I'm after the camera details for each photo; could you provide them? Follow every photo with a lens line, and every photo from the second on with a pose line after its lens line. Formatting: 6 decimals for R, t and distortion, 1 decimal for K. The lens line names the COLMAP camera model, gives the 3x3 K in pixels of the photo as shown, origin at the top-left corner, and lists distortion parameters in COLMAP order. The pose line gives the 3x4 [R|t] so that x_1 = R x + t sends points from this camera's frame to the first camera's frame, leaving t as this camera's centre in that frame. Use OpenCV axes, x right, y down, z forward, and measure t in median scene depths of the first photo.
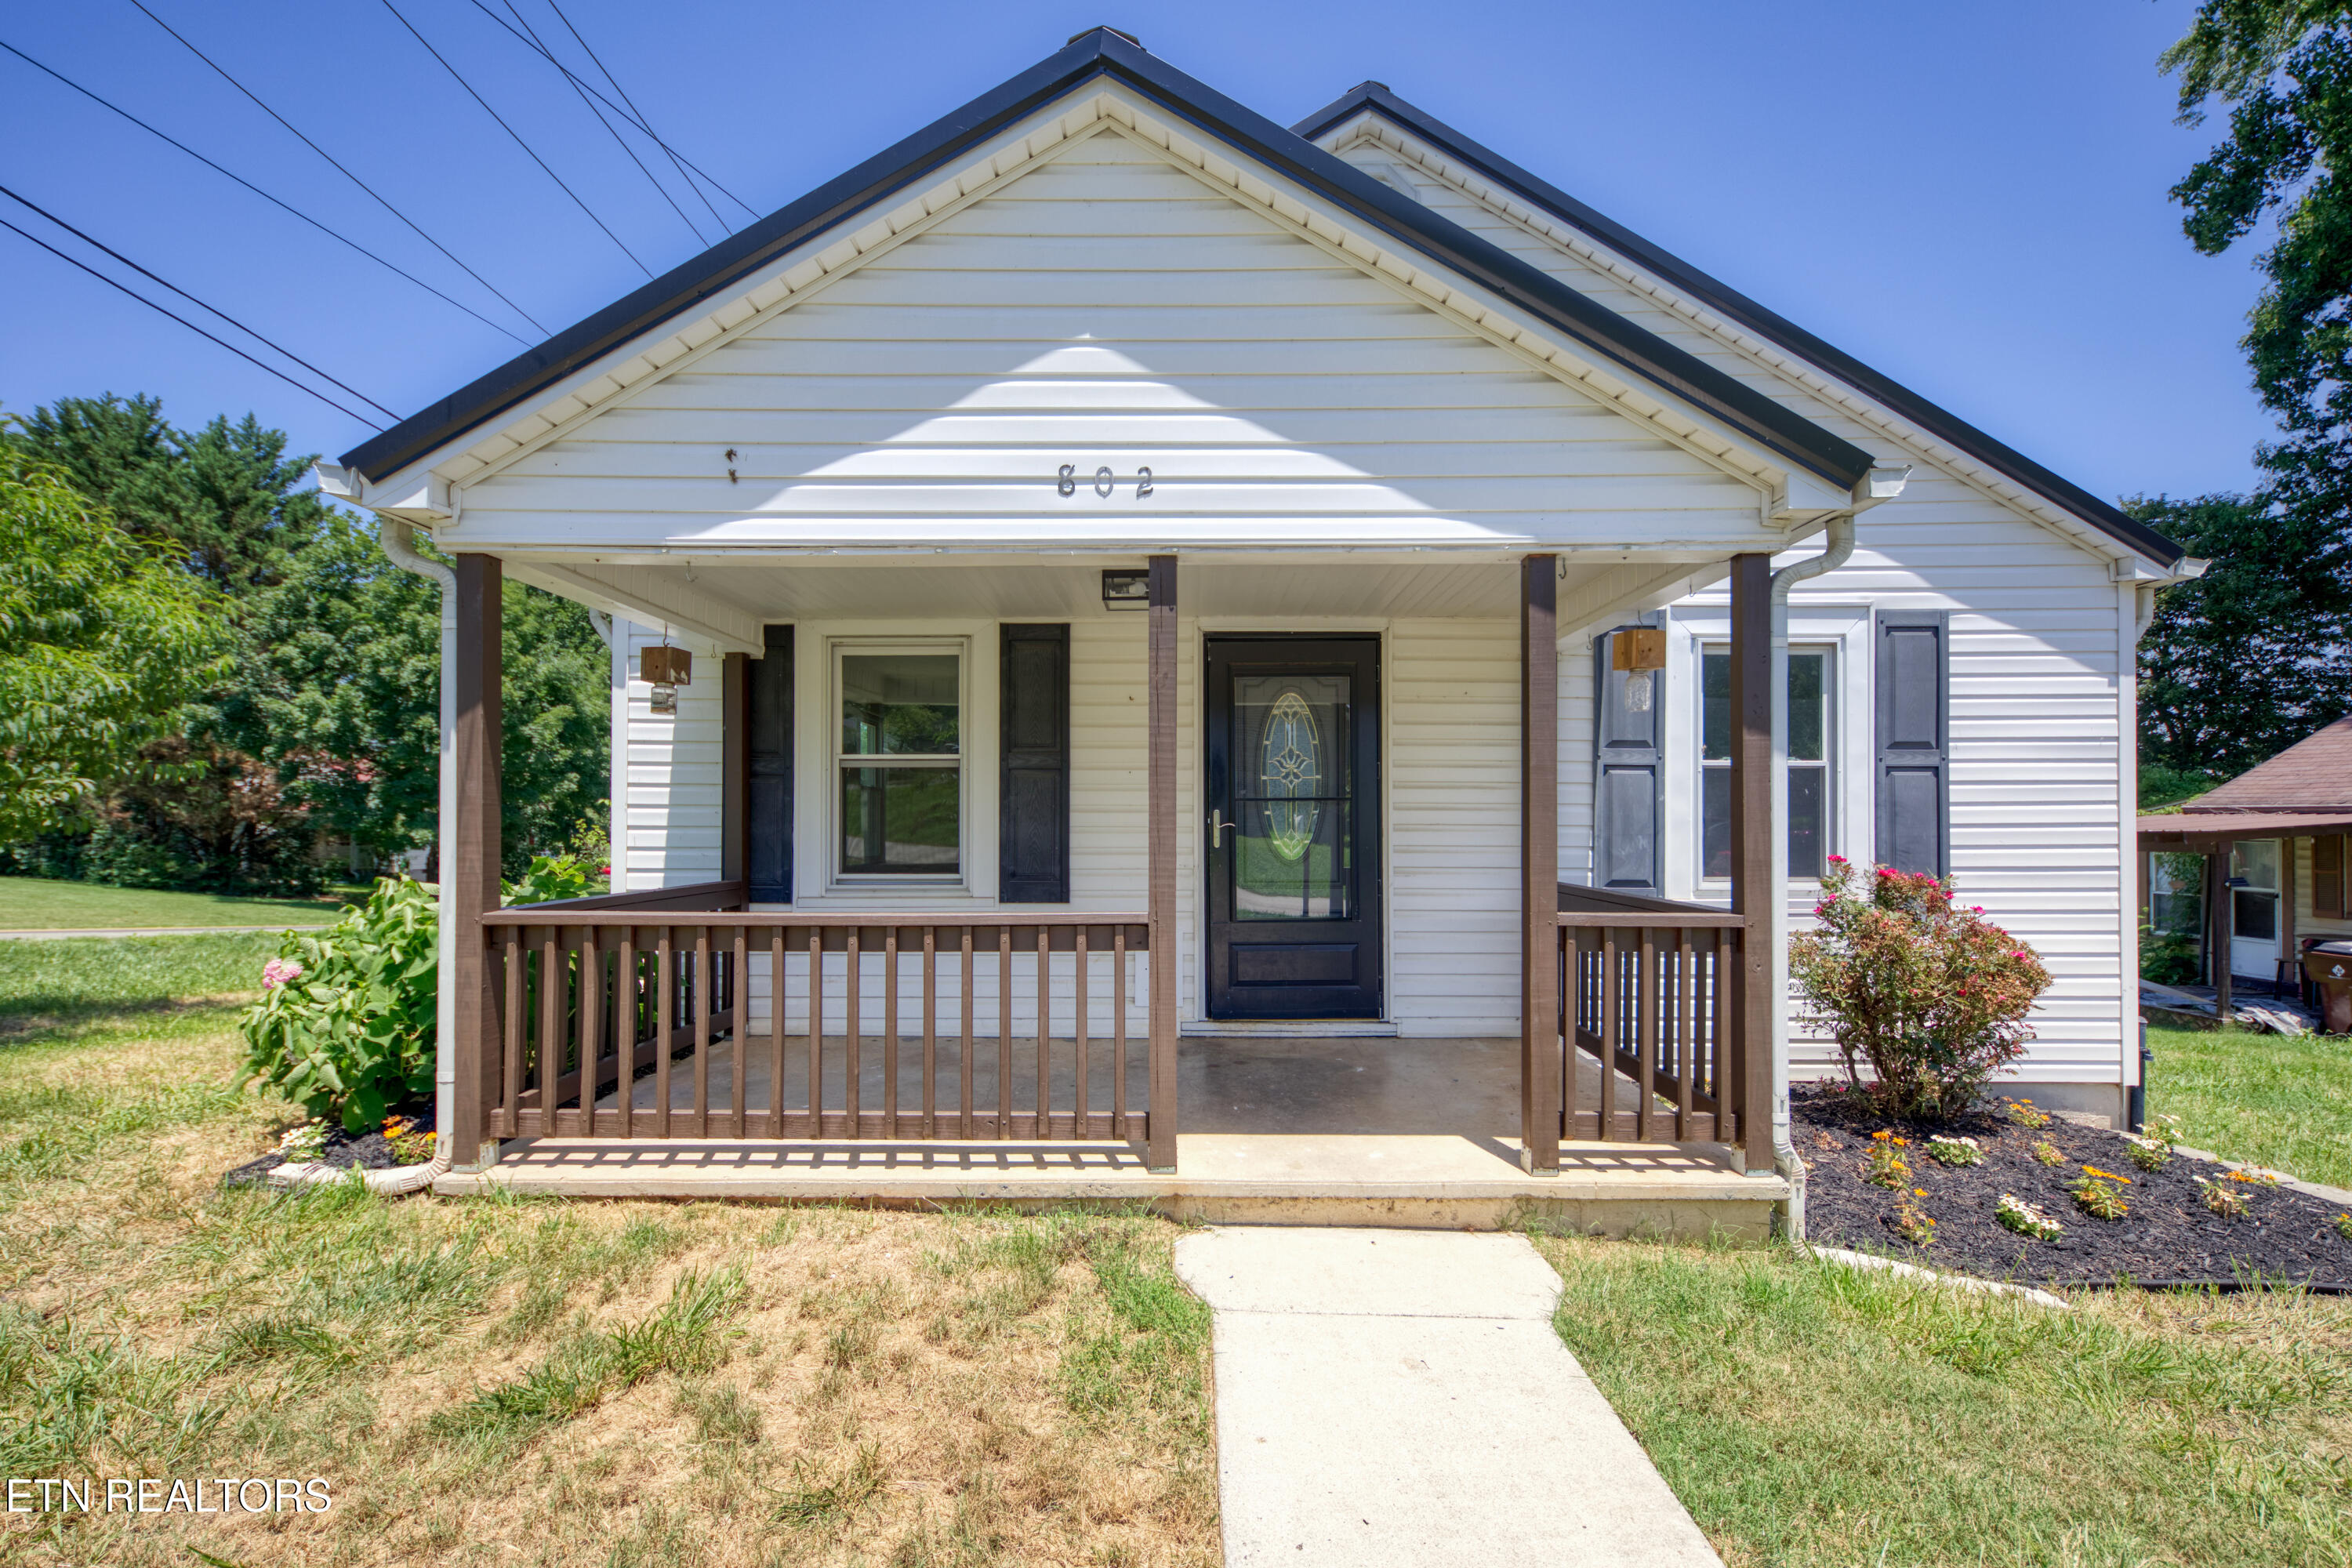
lens RADIAL K [[1022.3, 0, 1168.4], [0, 1022.3, 809.8], [0, 0, 1]] dist [0.012603, 0.000188]
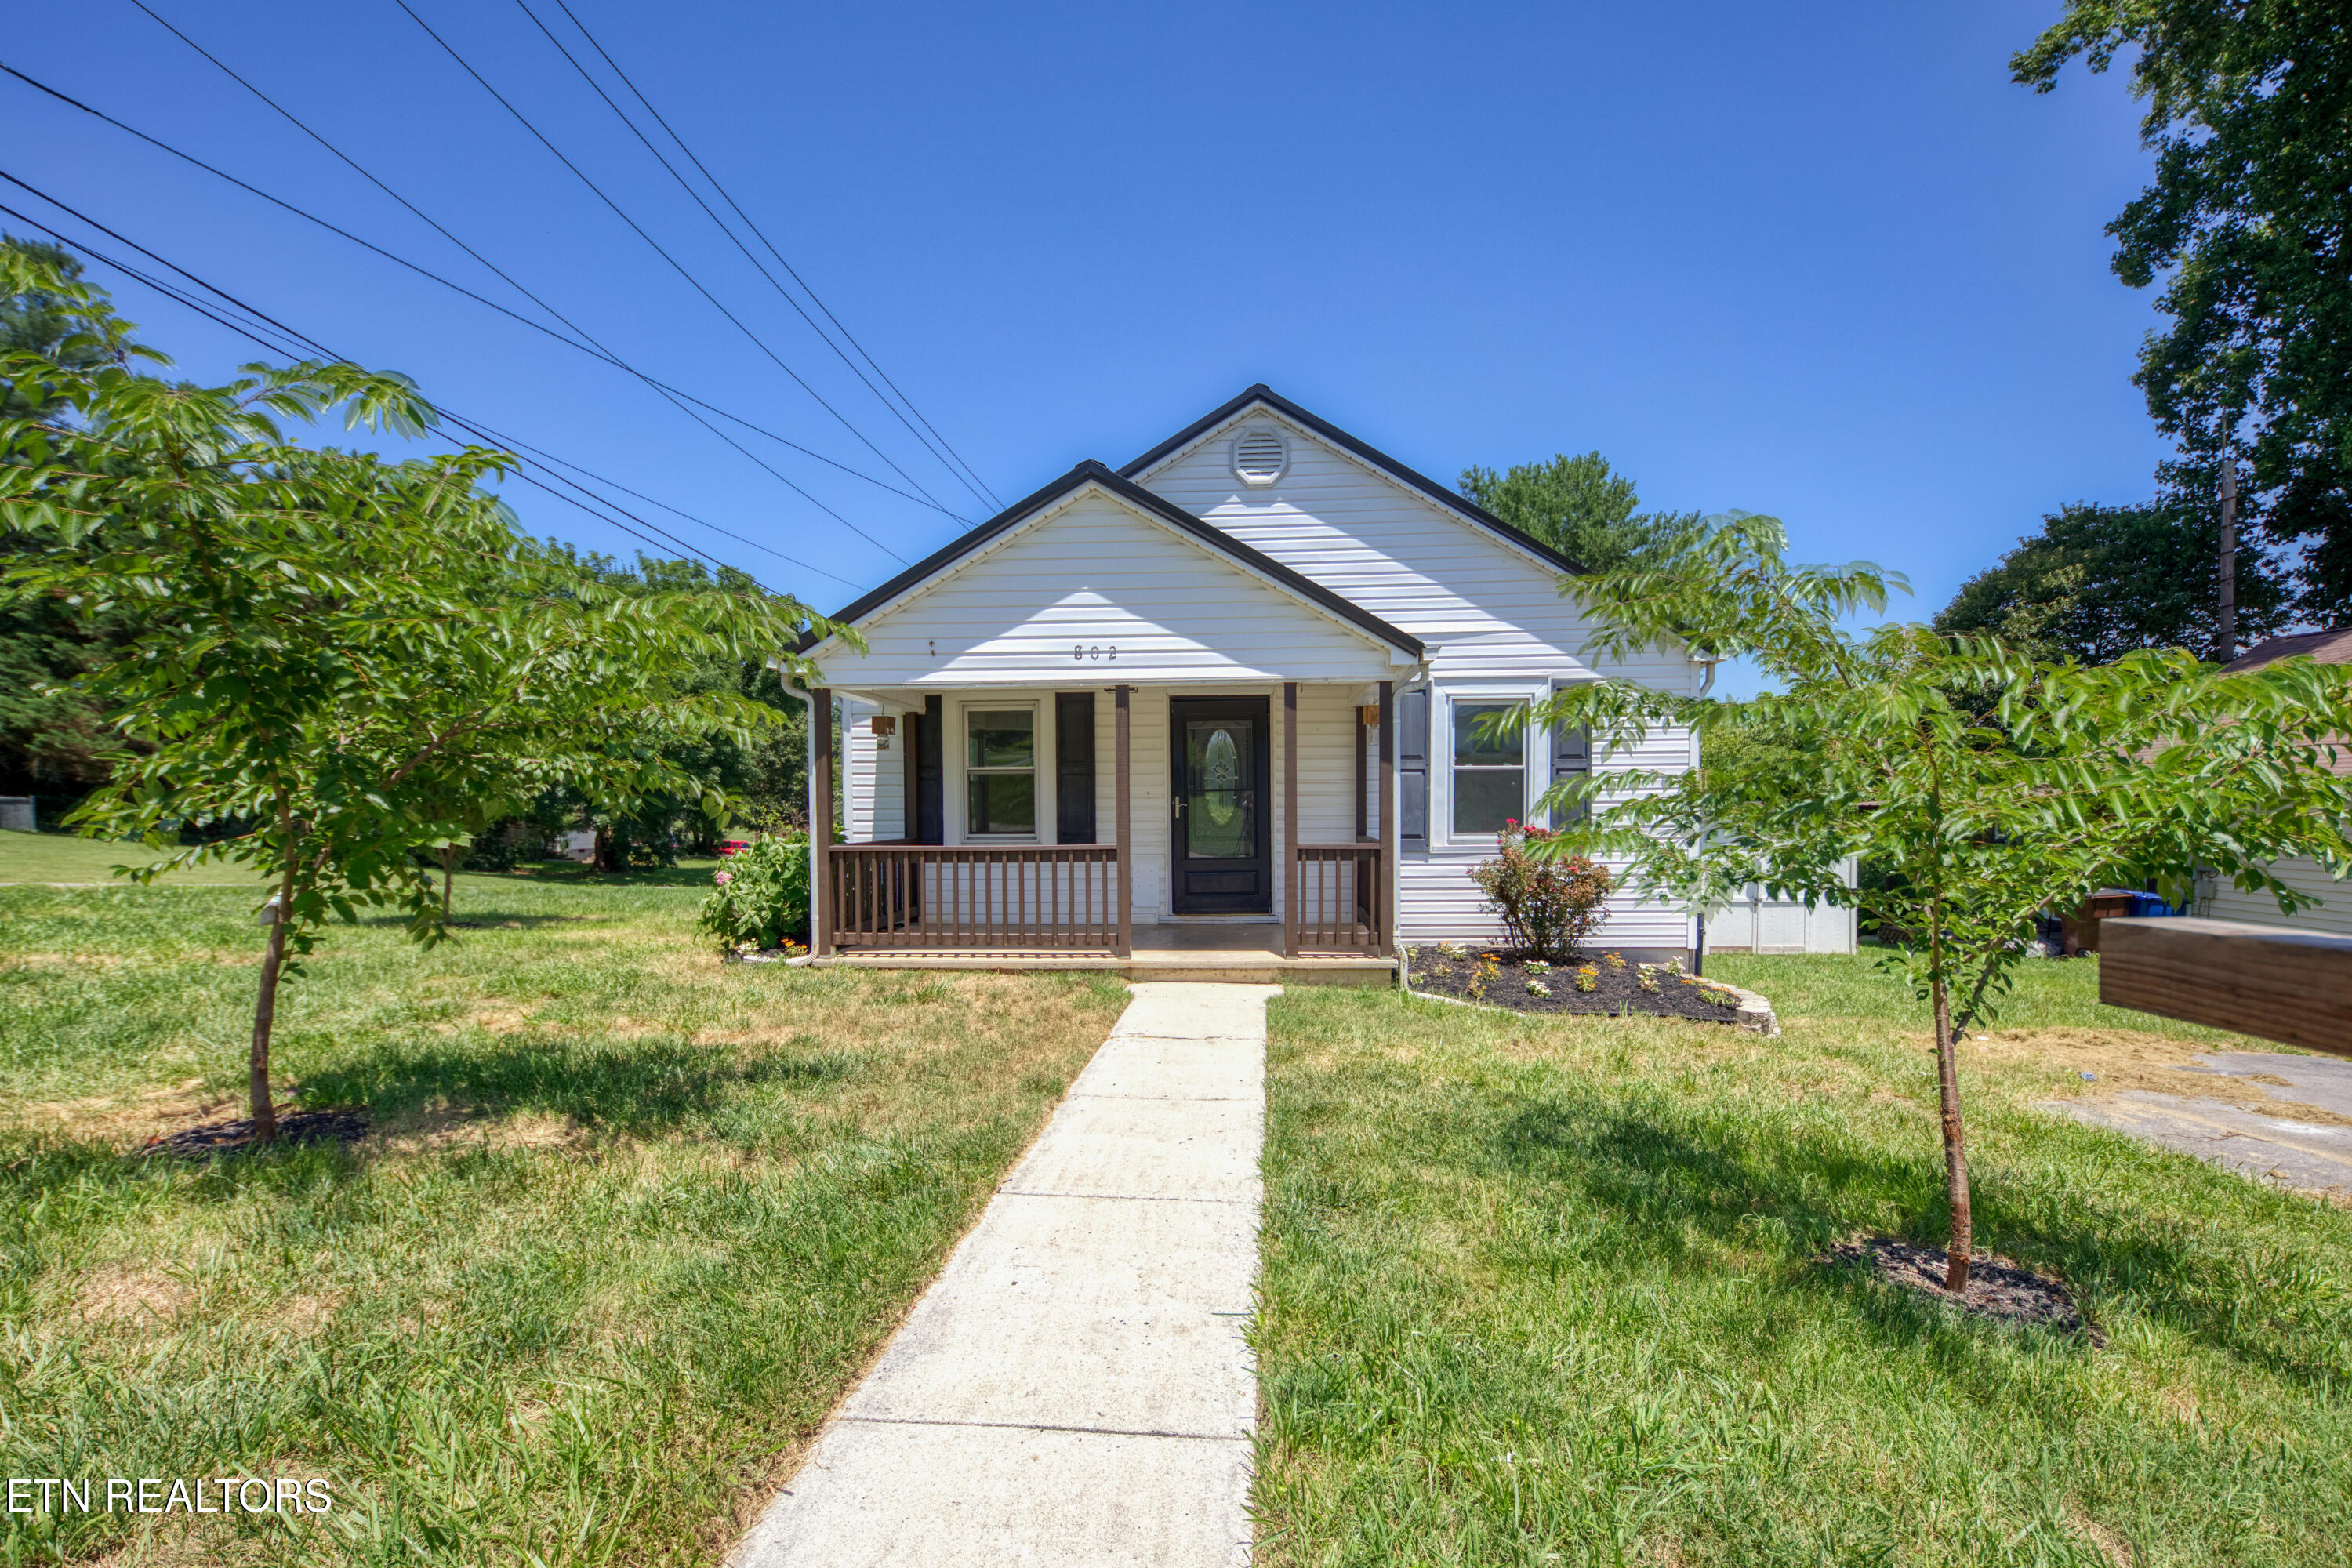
lens RADIAL K [[982.8, 0, 1176.3], [0, 982.8, 830.7], [0, 0, 1]] dist [0.014313, -0.000159]
pose [[0.998053, -0.006644, -0.062011, 0.153116], [0.009111, 0.999174, 0.039592, -0.008963], [0.061697, -0.040080, 0.997290, -0.718030]]
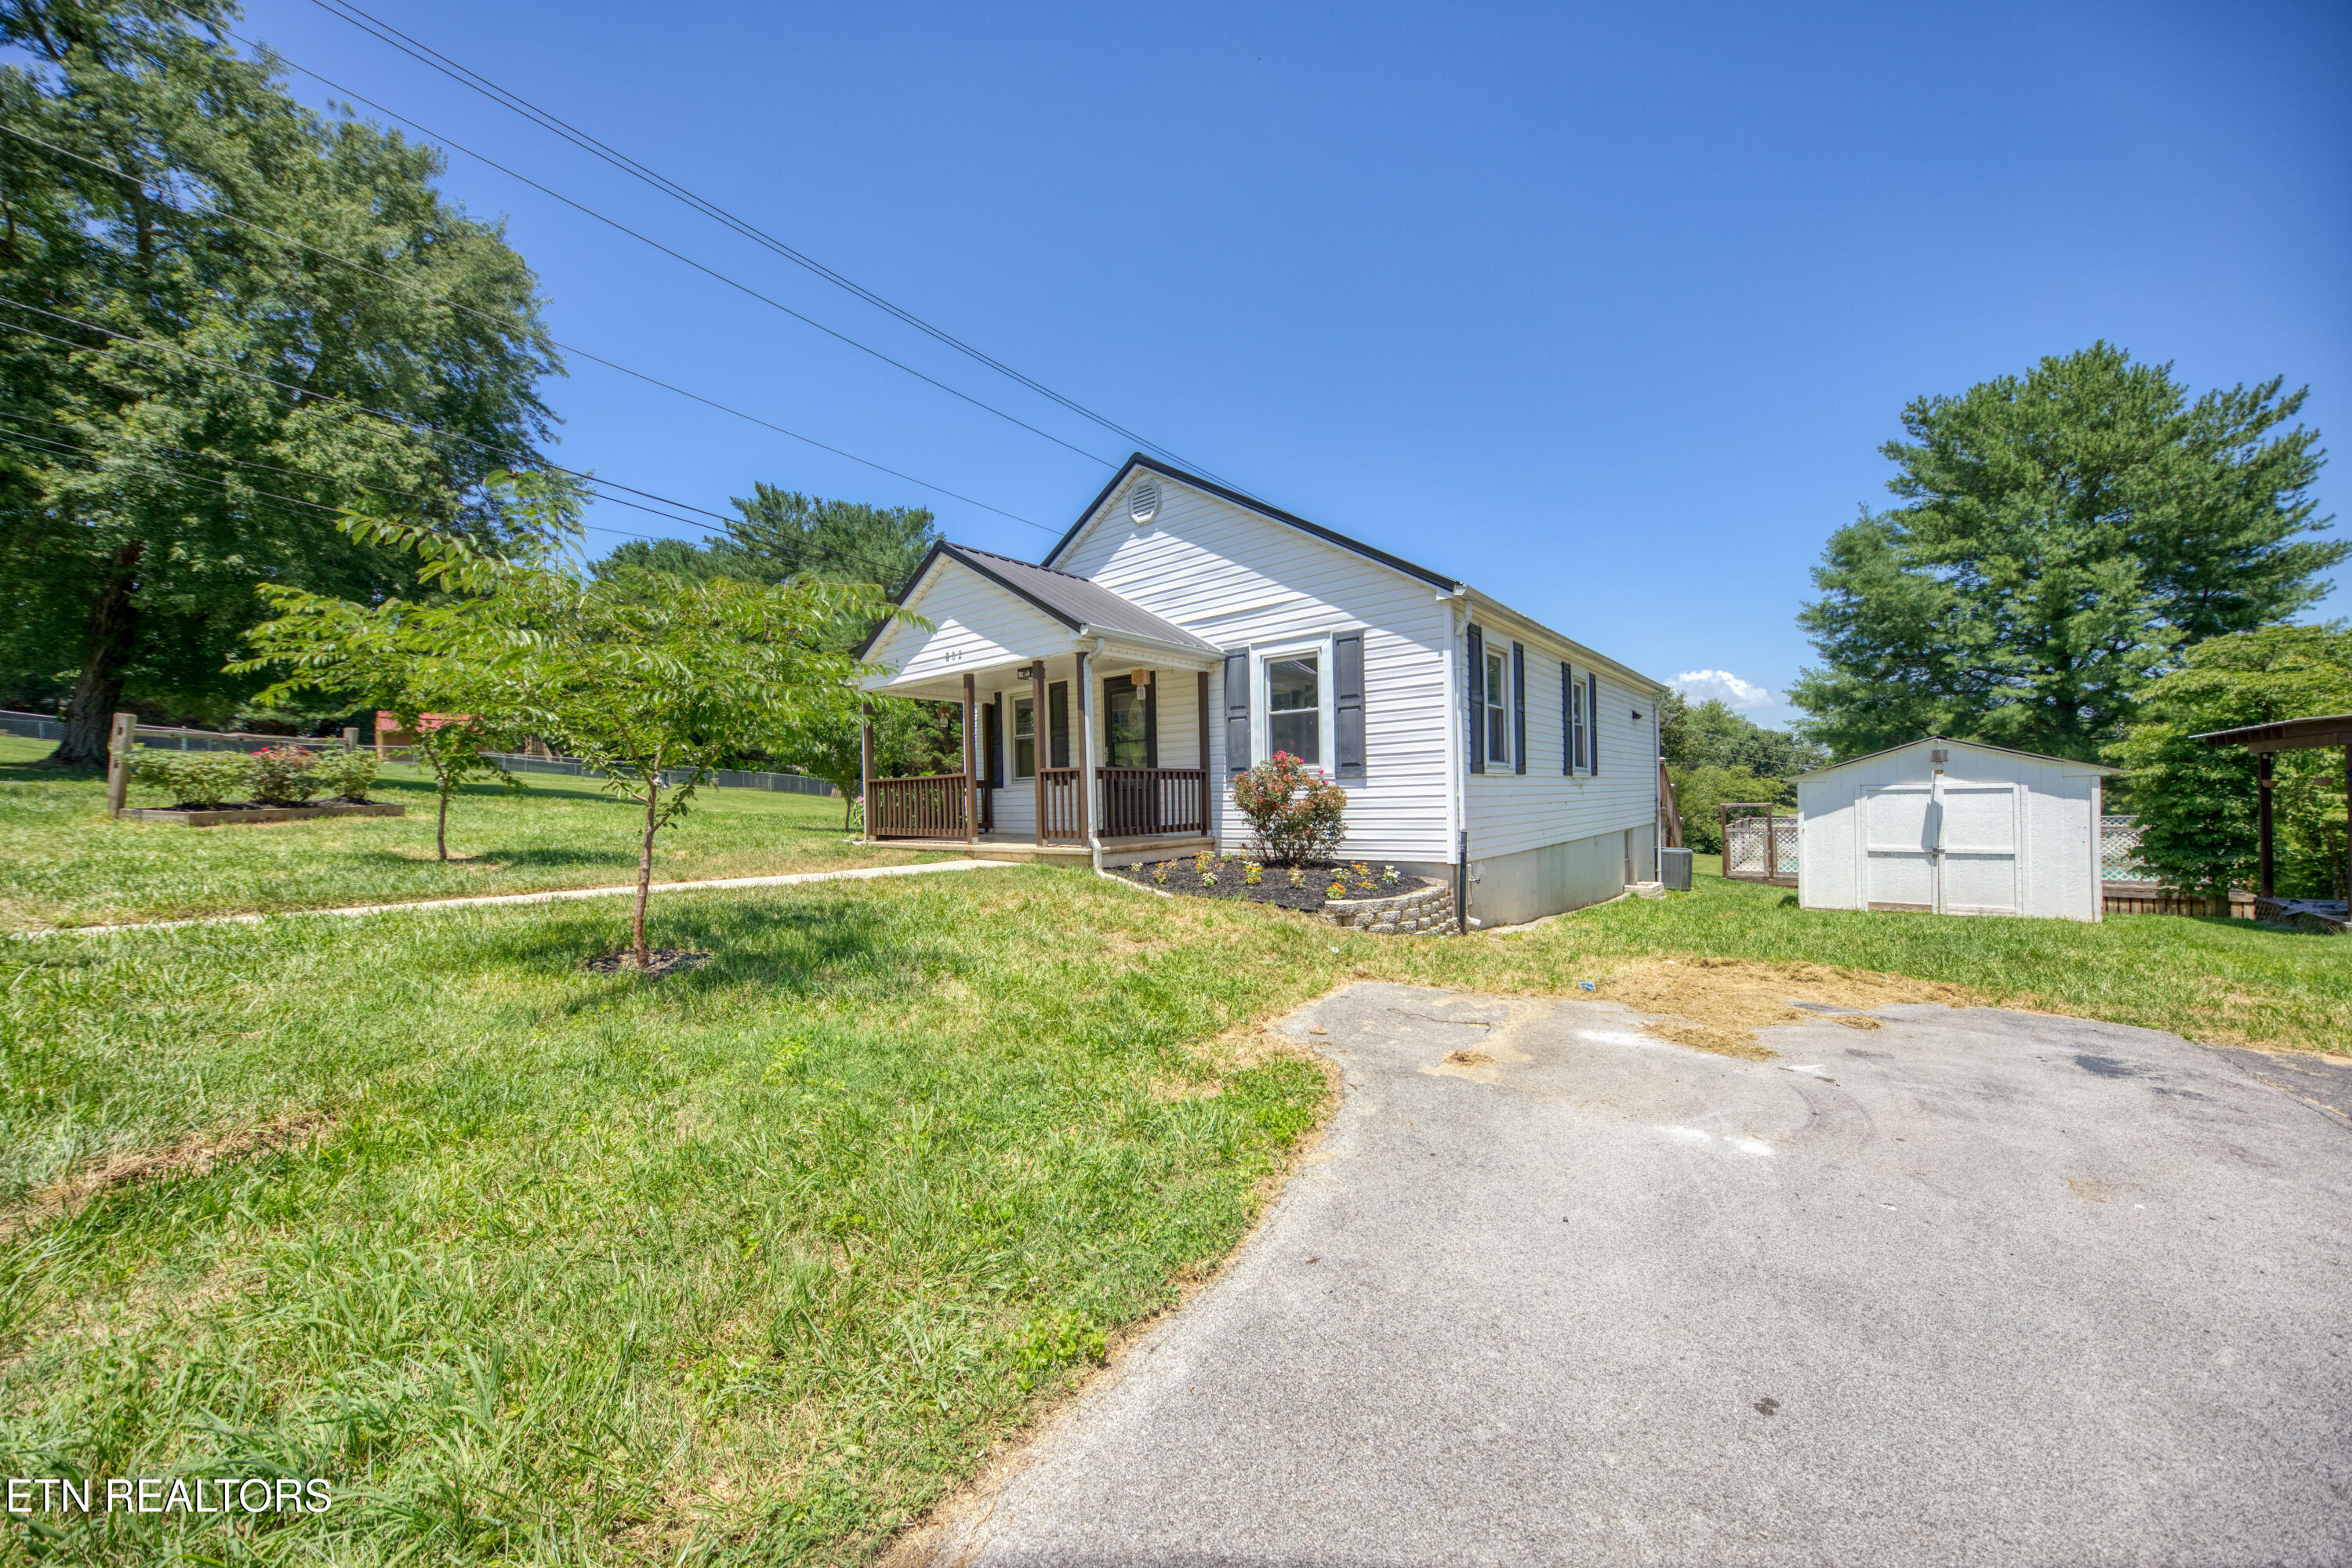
lens RADIAL K [[779.9, 0, 1176.0], [0, 779.9, 784.0], [0, 0, 1]] dist [-0.000469, -0.000042]
pose [[0.788457, -0.027608, -0.614470, 1.399927], [0.032050, 0.999479, -0.003782, 0.105983], [0.614255, -0.016712, 0.788931, -0.441785]]
